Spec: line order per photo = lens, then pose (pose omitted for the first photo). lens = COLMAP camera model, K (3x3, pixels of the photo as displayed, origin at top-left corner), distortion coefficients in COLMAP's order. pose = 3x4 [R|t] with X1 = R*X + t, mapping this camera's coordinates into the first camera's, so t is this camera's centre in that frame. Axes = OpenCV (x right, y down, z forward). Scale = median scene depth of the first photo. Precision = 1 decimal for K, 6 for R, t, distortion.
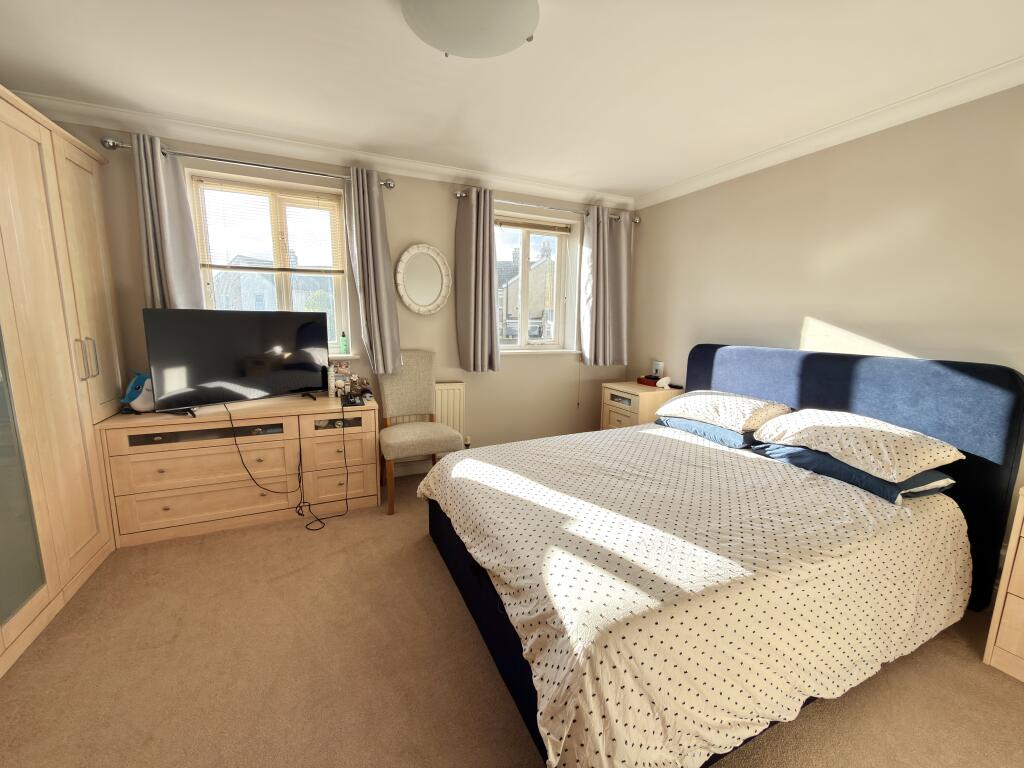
lens RADIAL K [[410.7, 0, 512.7], [0, 410.7, 385.3], [0, 0, 1]] dist [0.004192, 0.000184]
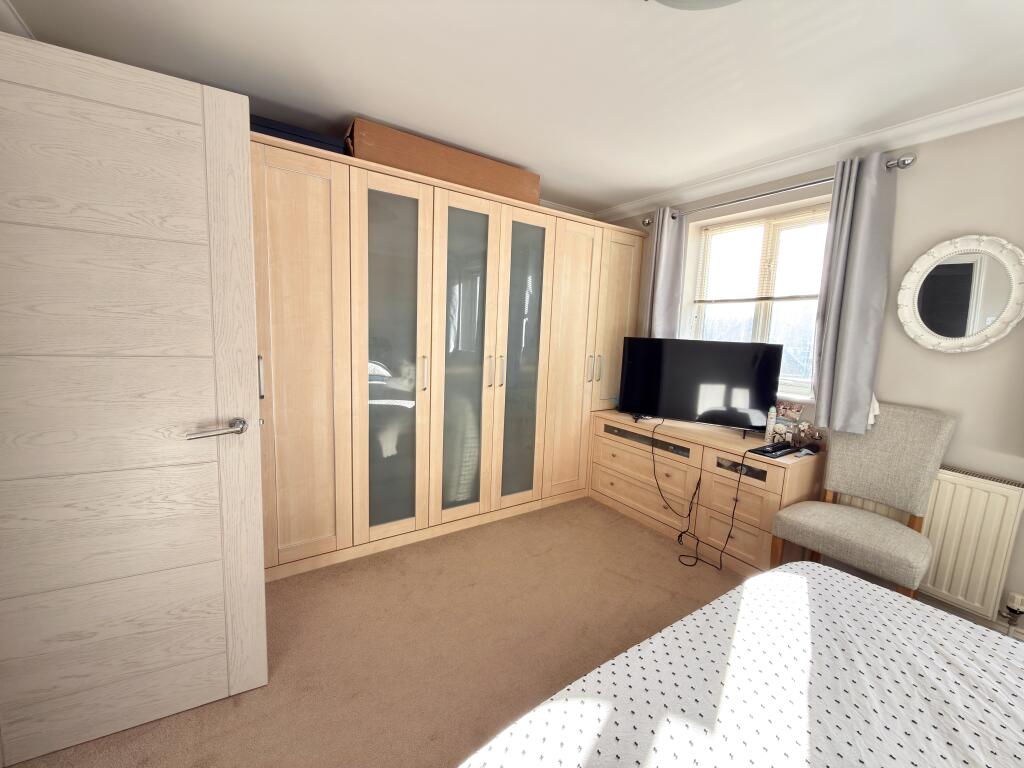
lens RADIAL K [[410.7, 0, 512.3], [0, 410.7, 383.9], [0, 0, 1]] dist [0.004192, 0.000184]
pose [[0.155591, 0.121488, -0.980322, 0.354915], [-0.198951, 0.975926, 0.089367, -0.068598], [0.967579, 0.181131, 0.176016, 0.356842]]
